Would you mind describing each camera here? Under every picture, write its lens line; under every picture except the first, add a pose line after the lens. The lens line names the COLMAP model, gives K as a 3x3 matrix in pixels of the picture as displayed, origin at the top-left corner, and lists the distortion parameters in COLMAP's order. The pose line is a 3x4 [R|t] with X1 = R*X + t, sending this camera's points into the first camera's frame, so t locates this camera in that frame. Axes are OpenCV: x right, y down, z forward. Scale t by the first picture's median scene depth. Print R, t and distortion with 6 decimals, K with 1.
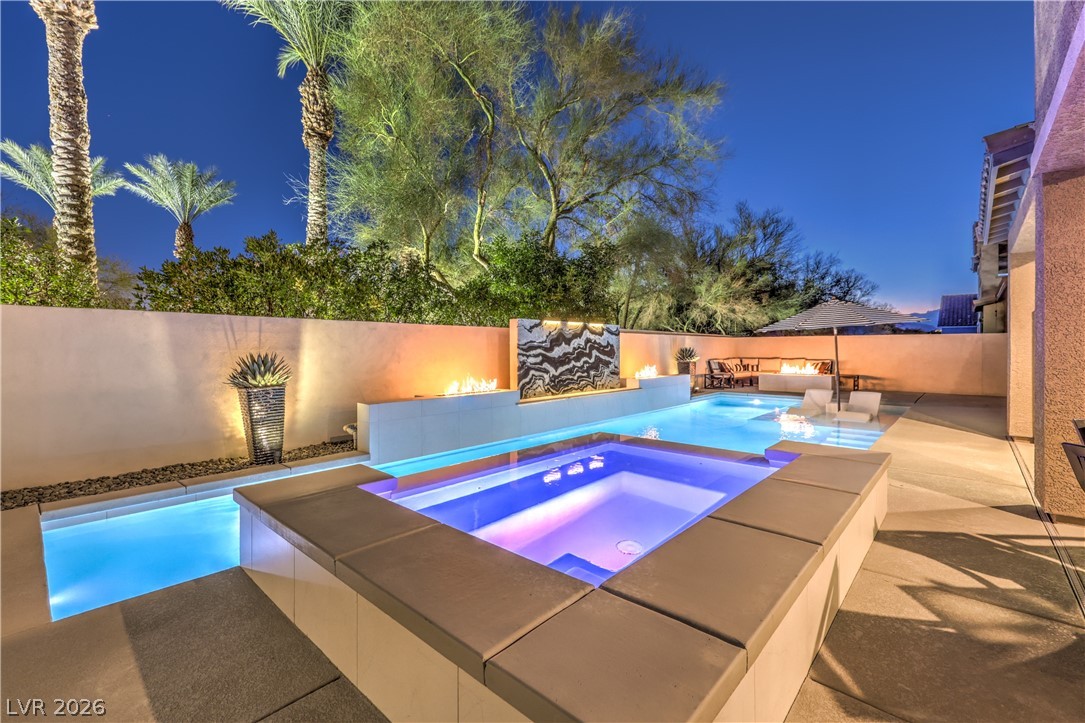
lens RADIAL K [[468.7, 0, 547.5], [0, 468.7, 351.2], [0, 0, 1]] dist [-0.000428, 0.000002]
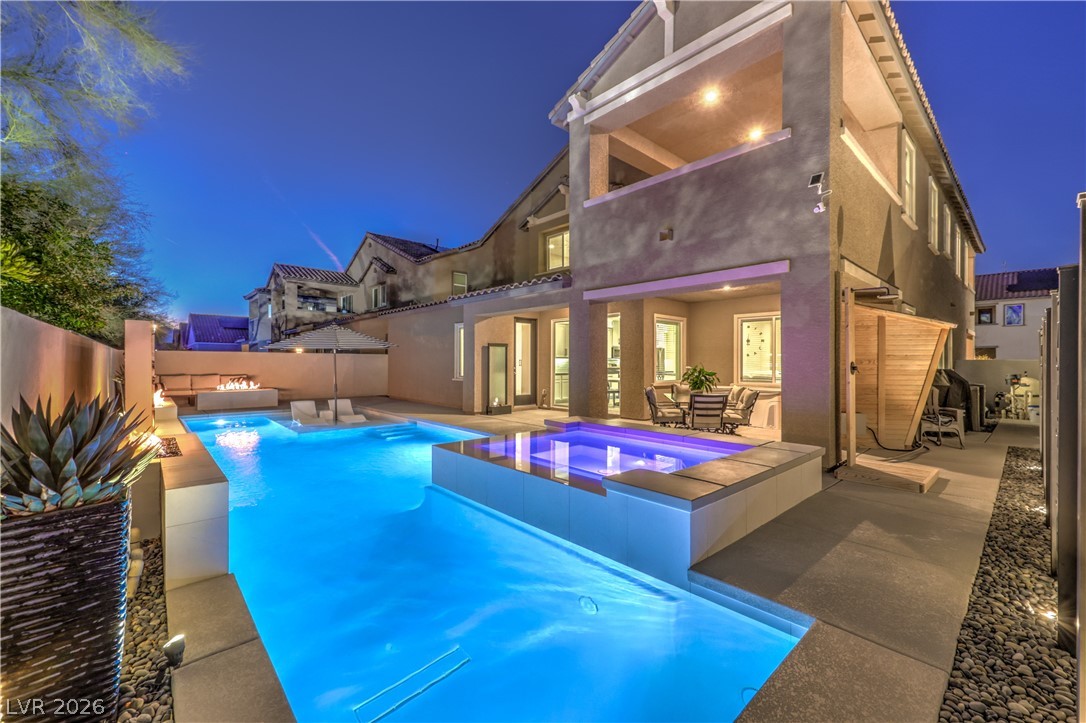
lens RADIAL K [[435.4, 0, 553.0], [0, 435.4, 363.8], [0, 0, 1]] dist [-0.001739, -0.000317]
pose [[0.094241, 0.002178, 0.995547, -0.578009], [-0.000728, 0.999997, -0.002119, -0.009255], [-0.995549, -0.000525, 0.094242, 0.410379]]
